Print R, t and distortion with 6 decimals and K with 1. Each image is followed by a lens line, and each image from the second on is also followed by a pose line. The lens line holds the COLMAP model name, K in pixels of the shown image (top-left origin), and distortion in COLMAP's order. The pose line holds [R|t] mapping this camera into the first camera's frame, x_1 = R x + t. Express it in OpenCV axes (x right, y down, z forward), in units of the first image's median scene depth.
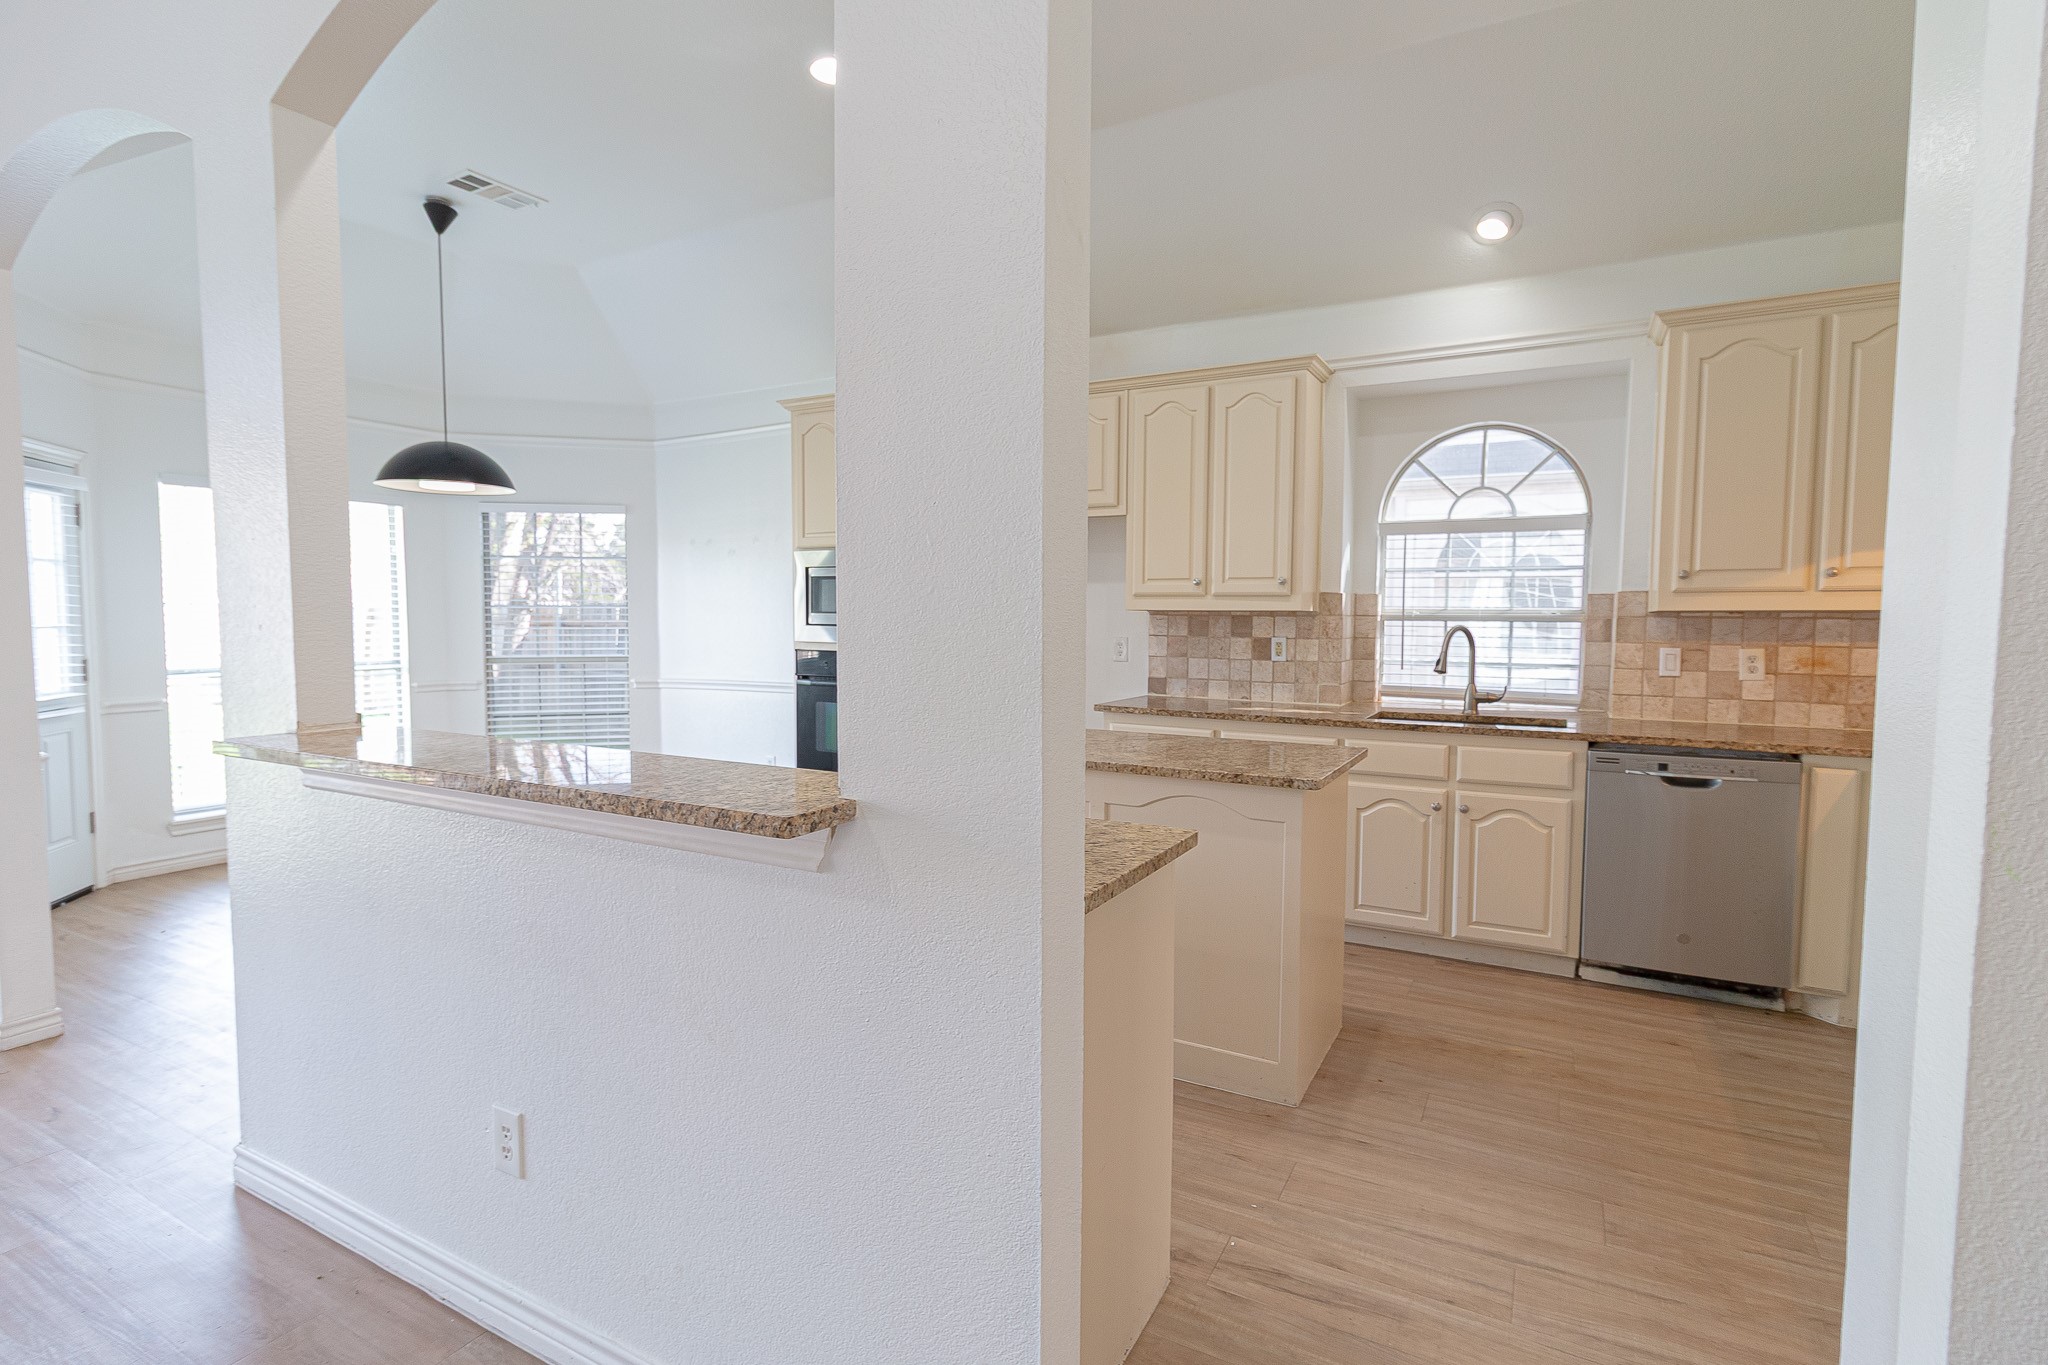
lens RADIAL K [[950.5, 0, 1035.5], [0, 950.5, 673.0], [0, 0, 1]] dist [-0.000056, 0.000449]
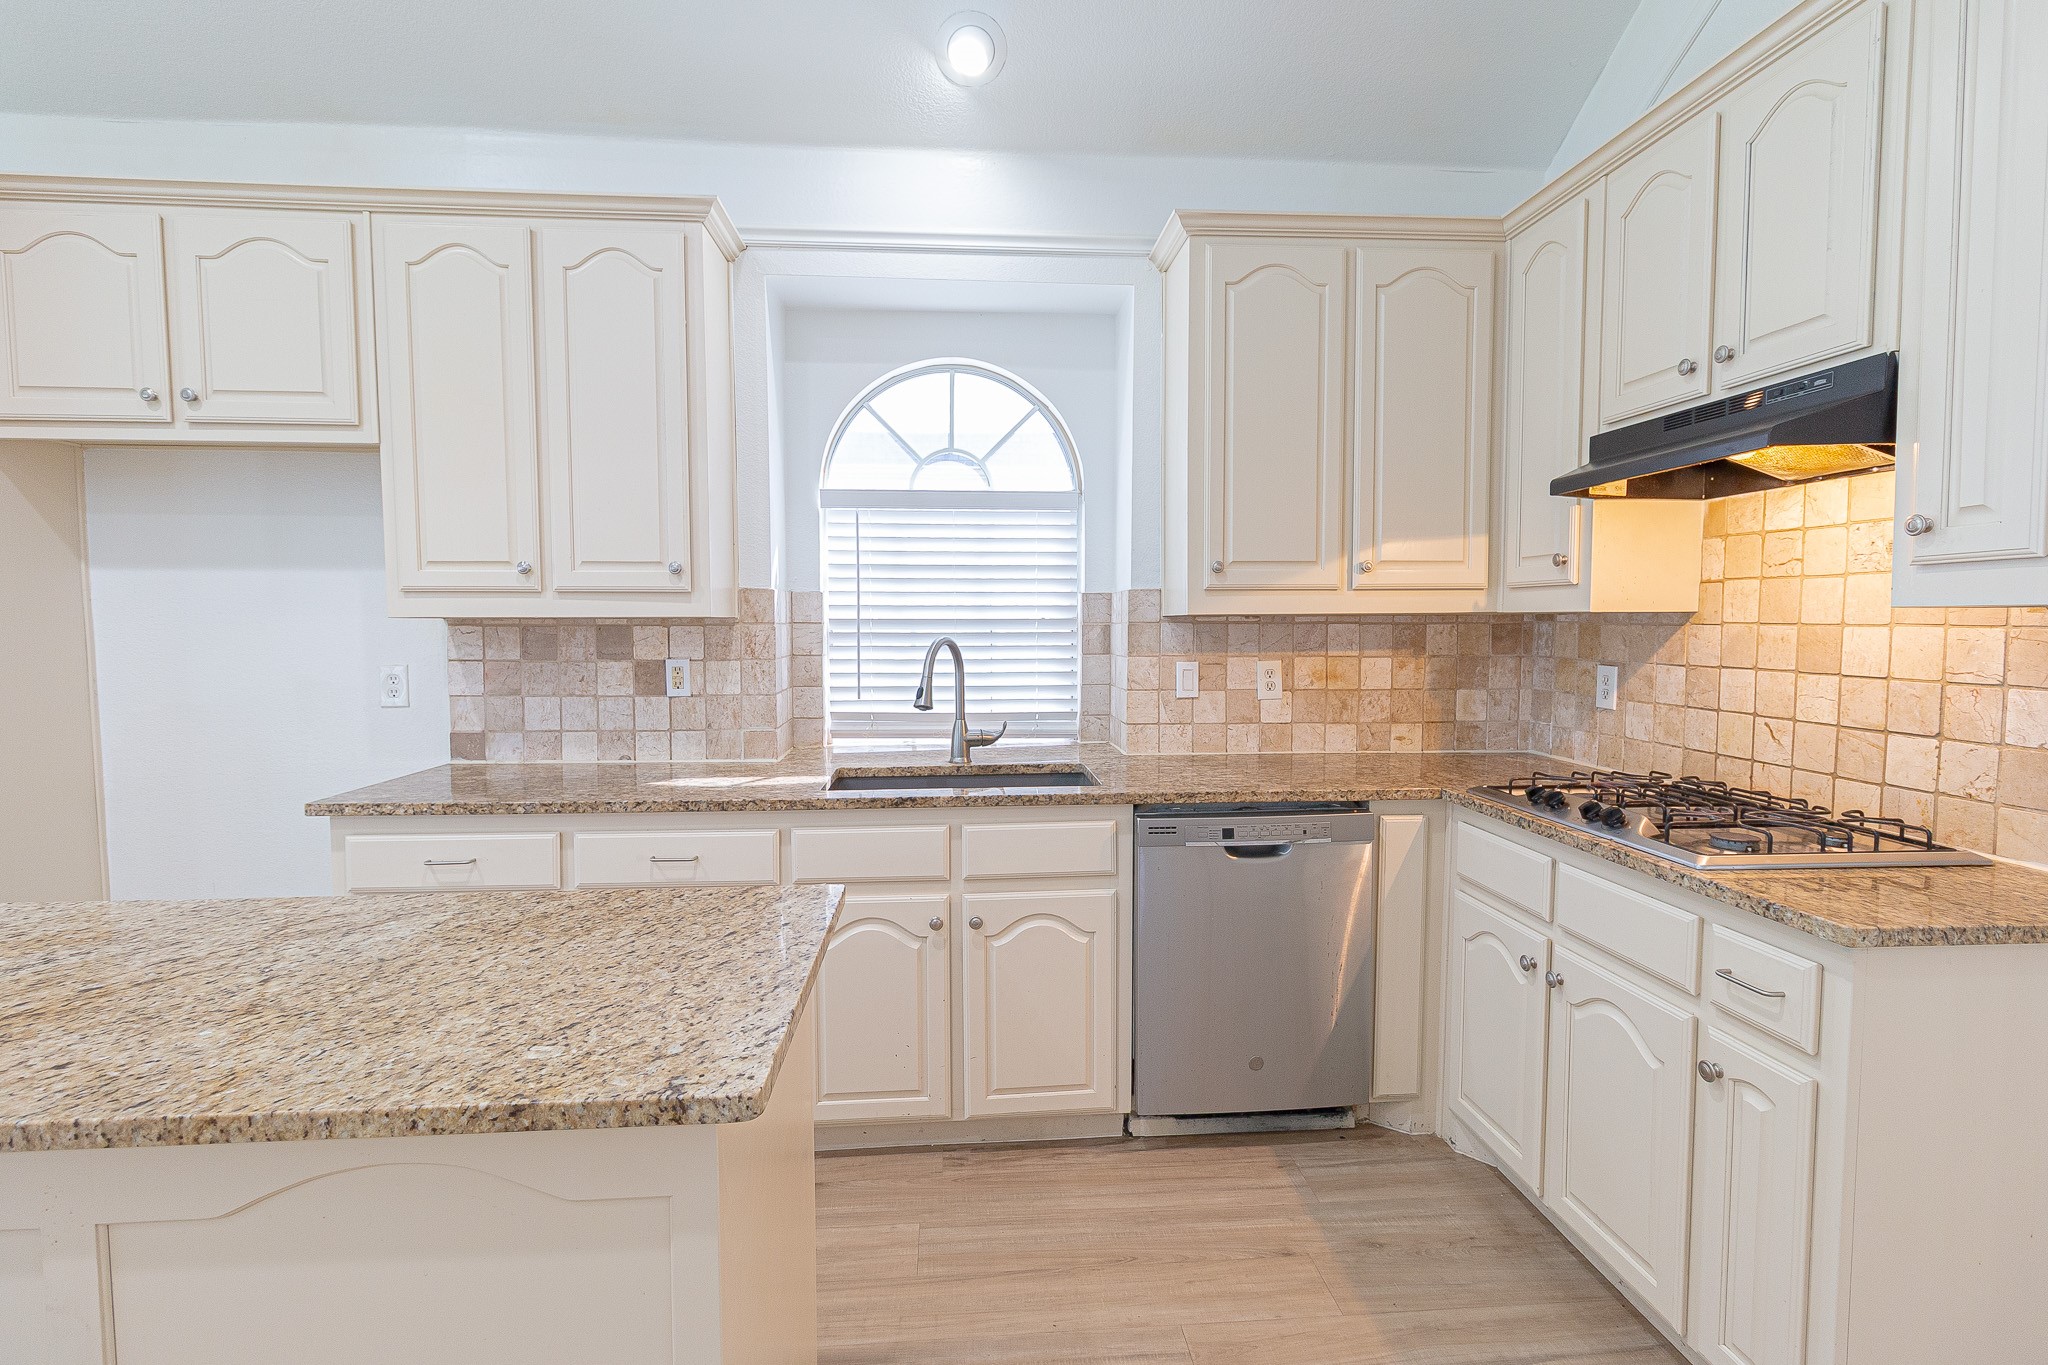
lens RADIAL K [[950.5, 0, 1014.2], [0, 950.5, 674.8], [0, 0, 1]] dist [-0.000056, 0.000449]
pose [[0.841832, -0.038959, 0.538332, 0.112536], [0.039870, 0.999155, 0.009961, -0.026488], [-0.538266, 0.013078, 0.842674, 0.375937]]
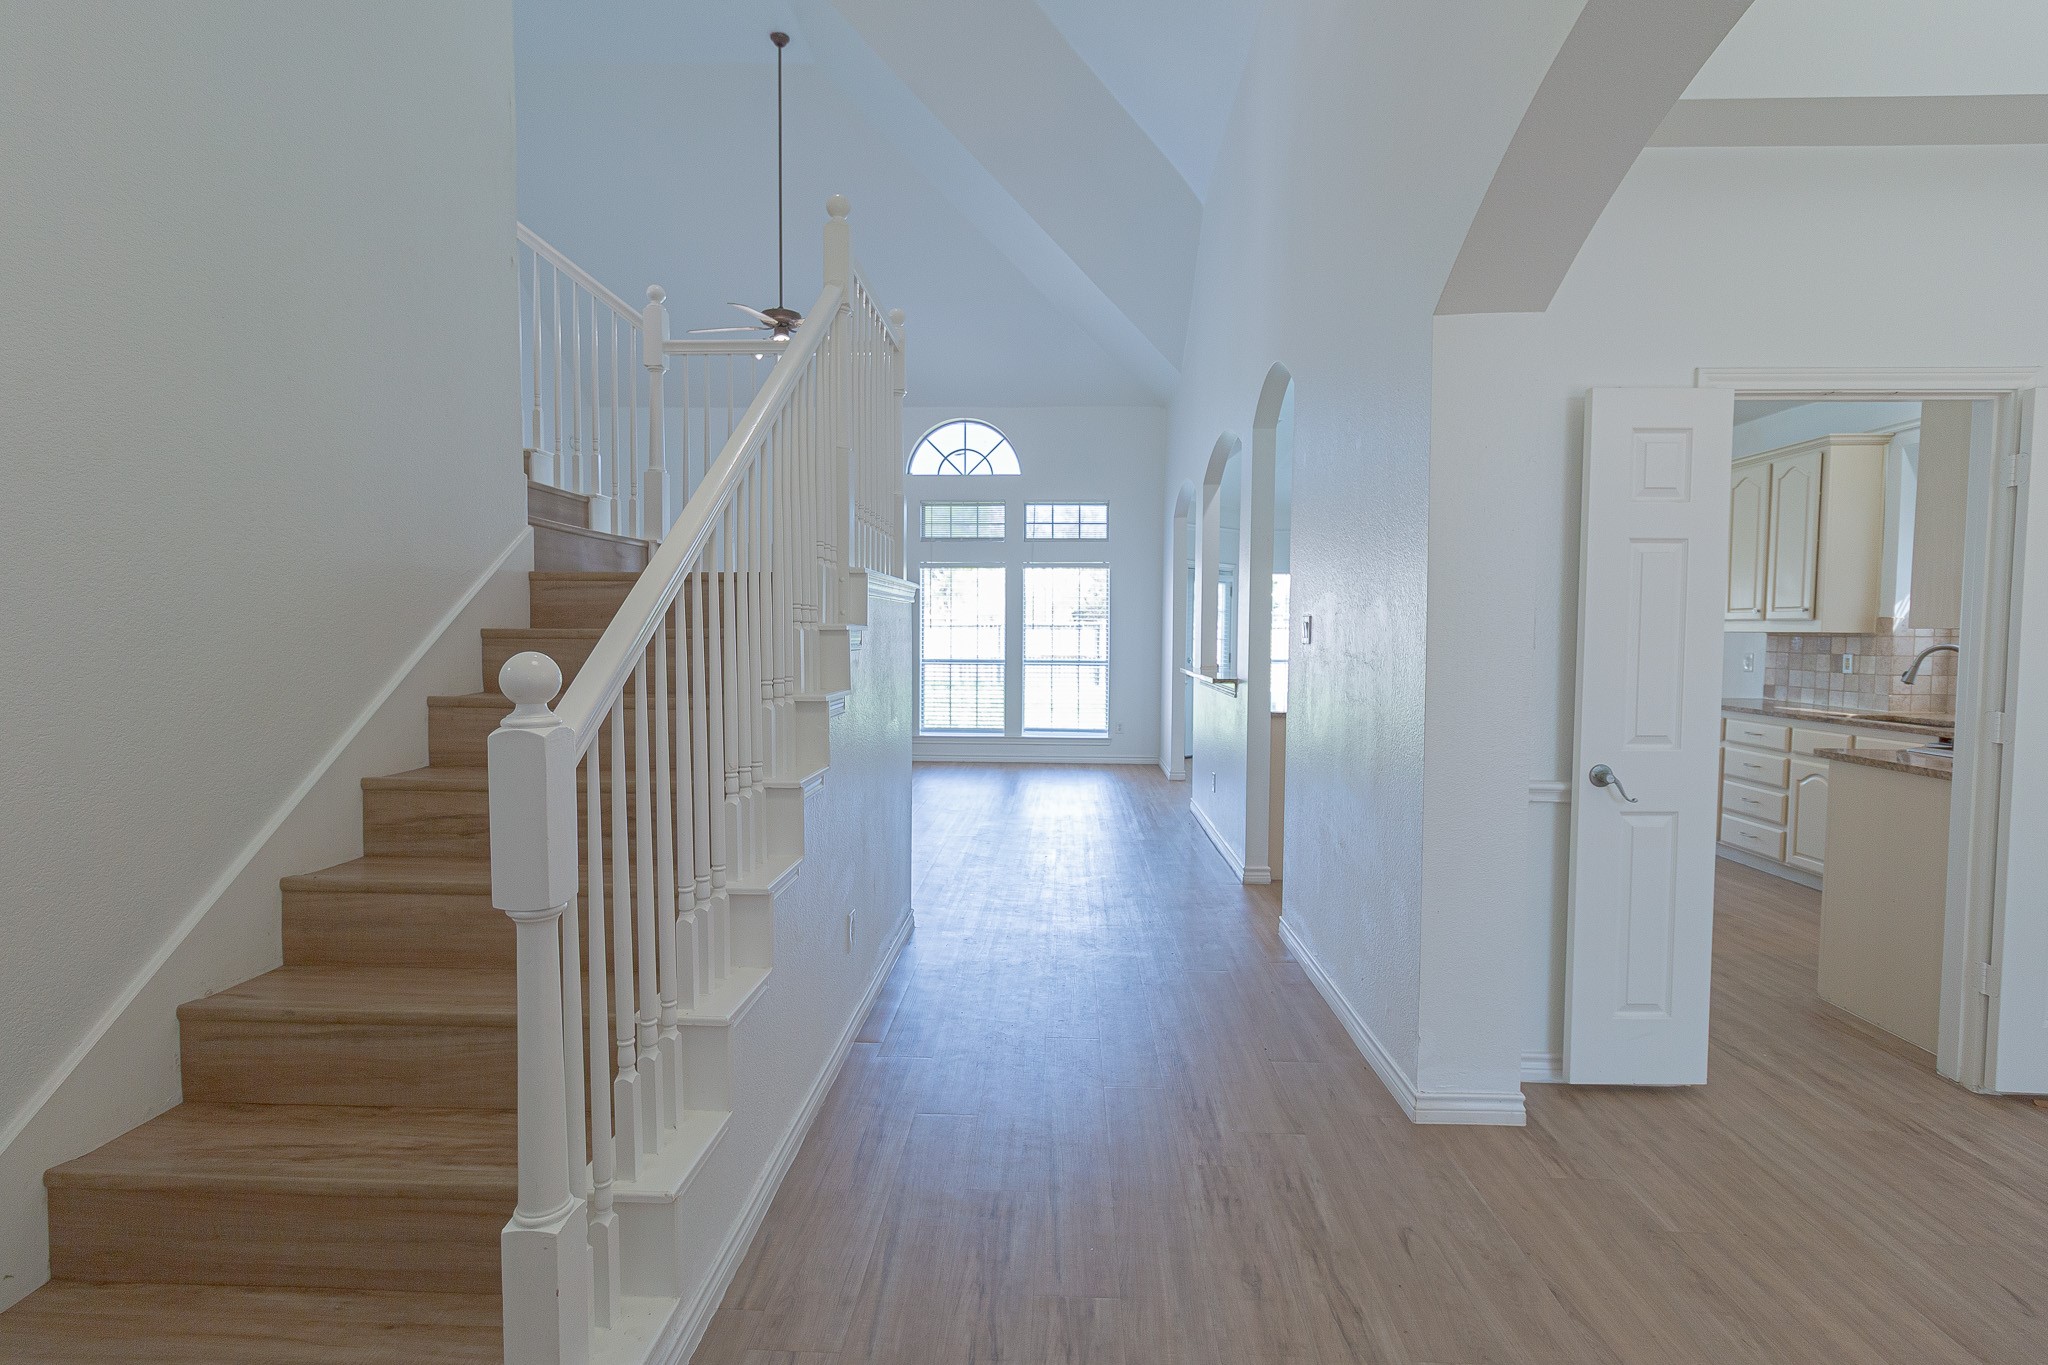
lens RADIAL K [[950.5, 0, 1036.6], [0, 950.5, 682.7], [0, 0, 1]] dist [-0.000056, 0.000449]
pose [[0.439602, 0.047437, -0.896939, 0.964040], [-0.057885, 0.998025, 0.024413, 0.031671], [0.896325, 0.041187, 0.441480, -0.505978]]
